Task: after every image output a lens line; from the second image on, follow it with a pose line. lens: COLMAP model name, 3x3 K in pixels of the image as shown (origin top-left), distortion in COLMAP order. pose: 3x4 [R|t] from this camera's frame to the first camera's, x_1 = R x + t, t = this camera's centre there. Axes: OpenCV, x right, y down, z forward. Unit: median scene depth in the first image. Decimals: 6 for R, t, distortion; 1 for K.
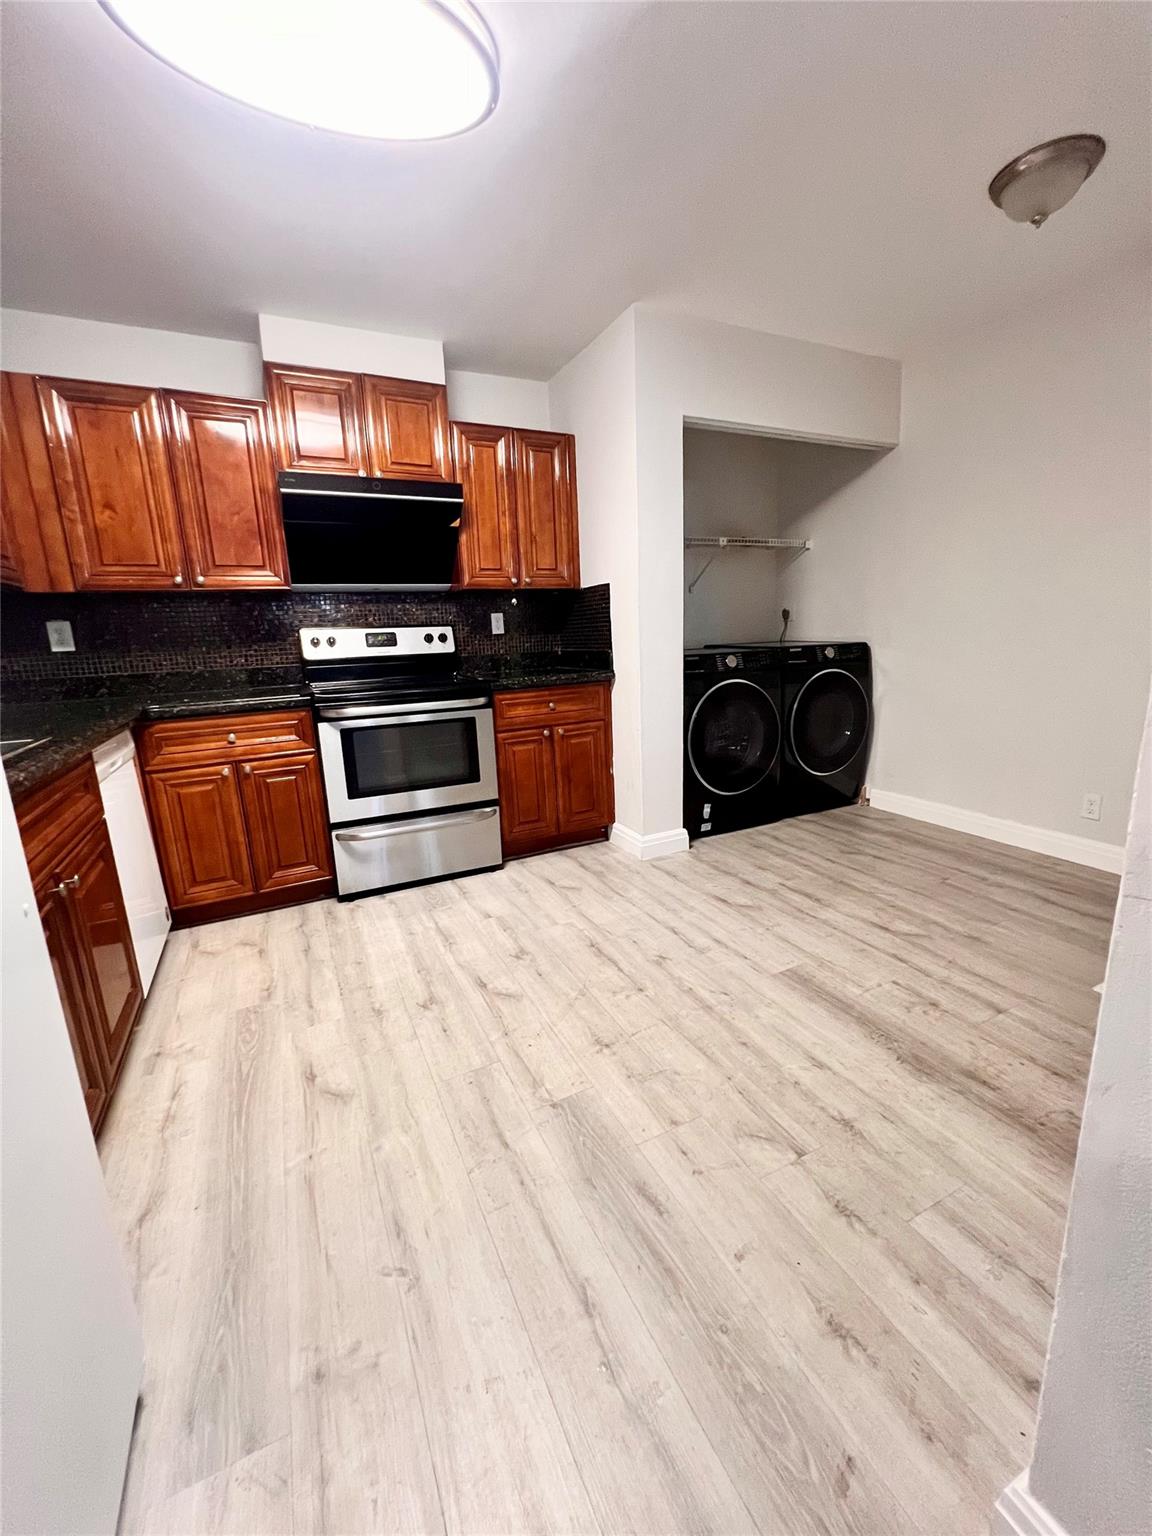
lens RADIAL K [[603.4, 0, 576.0], [0, 603.4, 768.0], [0, 0, 1]] dist [-0.012548, 0.001874]
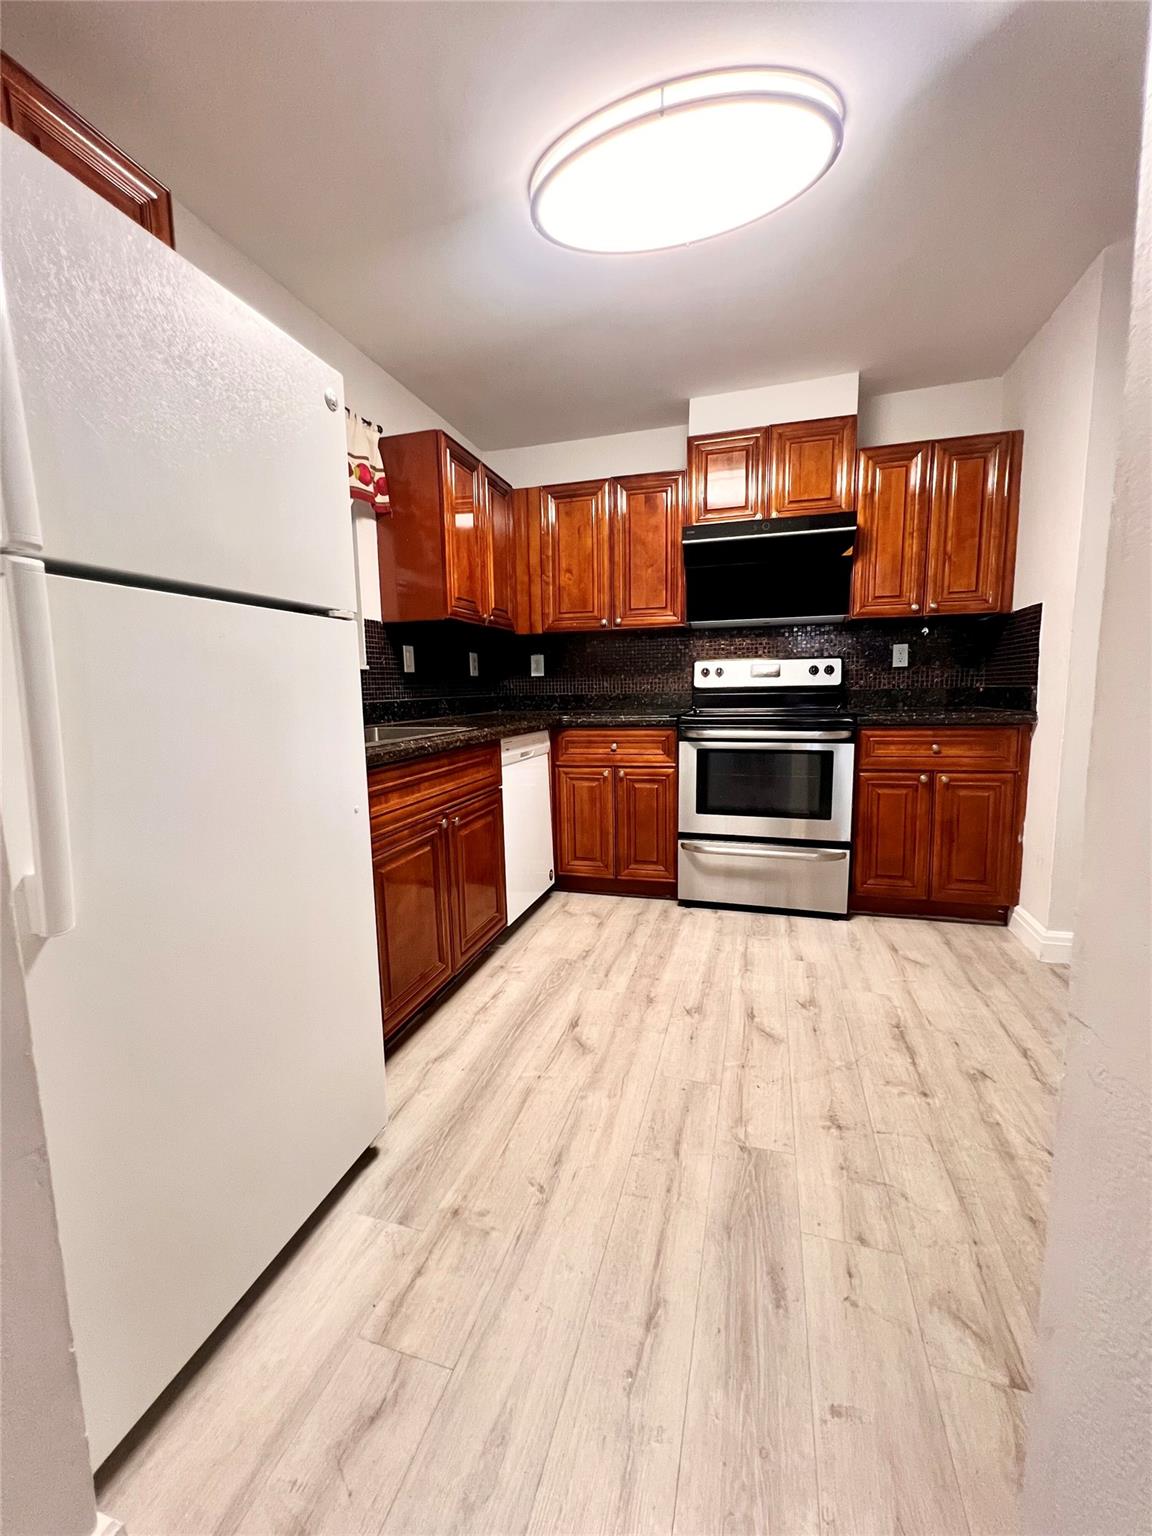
lens RADIAL K [[603.4, 0, 576.0], [0, 603.4, 768.0], [0, 0, 1]] dist [-0.012548, 0.001874]
pose [[0.734676, 0.114354, -0.668711, 0.187145], [-0.156133, 0.987733, -0.002626, 0.007899], [0.660207, 0.106337, 0.743518, 0.034094]]
